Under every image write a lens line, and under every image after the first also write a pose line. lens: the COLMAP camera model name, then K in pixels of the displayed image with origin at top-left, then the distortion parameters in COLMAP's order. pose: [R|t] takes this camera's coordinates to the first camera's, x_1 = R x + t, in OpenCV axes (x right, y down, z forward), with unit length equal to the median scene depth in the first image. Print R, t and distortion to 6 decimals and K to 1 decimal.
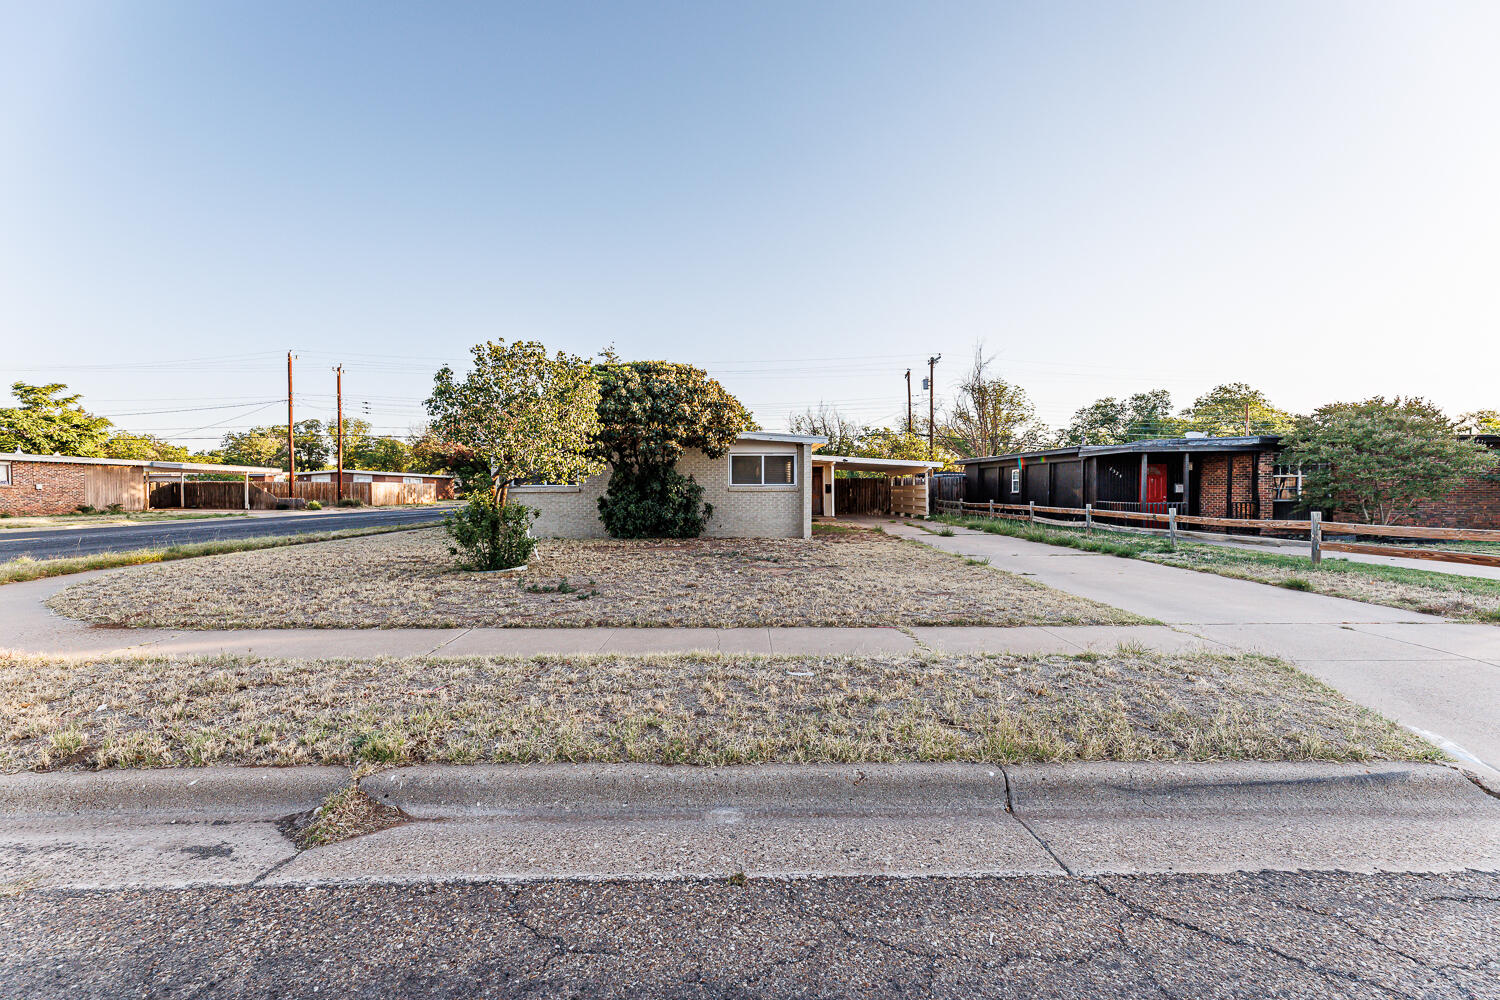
lens RADIAL K [[598.1, 0, 755.6], [0, 598.1, 492.9], [0, 0, 1]] dist [-0.001360, 0.004727]
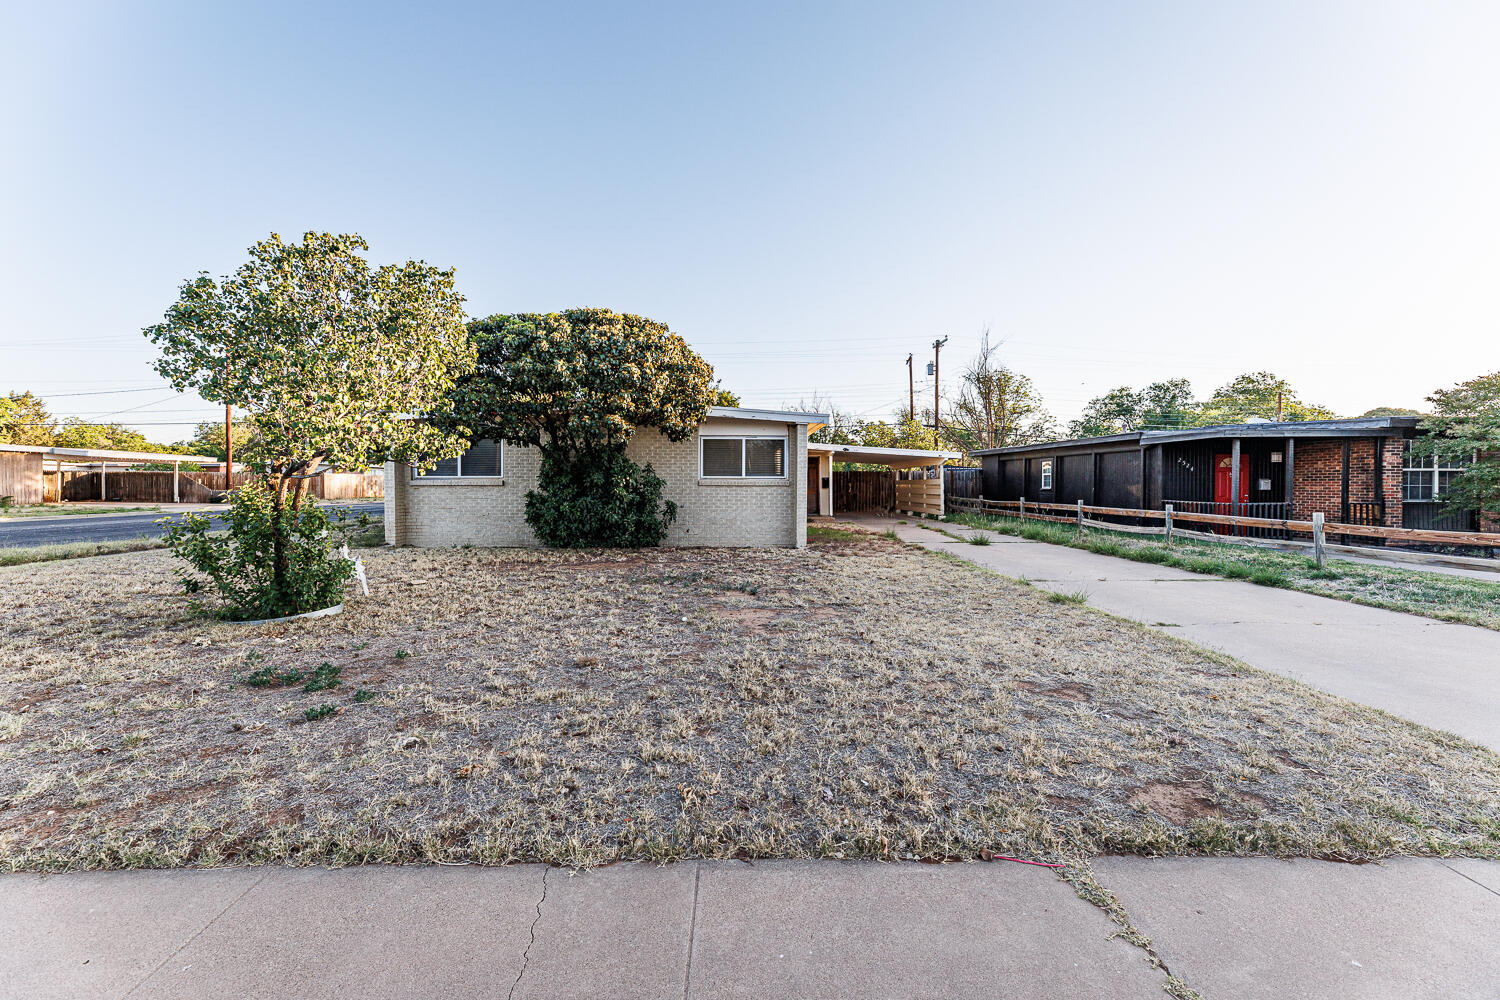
lens RADIAL K [[598.1, 0, 755.6], [0, 598.1, 492.9], [0, 0, 1]] dist [-0.001360, 0.004727]
pose [[0.999911, 0.005147, 0.012325, 0.016036], [-0.005265, 0.999940, 0.009570, -0.000799], [-0.012275, -0.009634, 0.999878, 0.204349]]
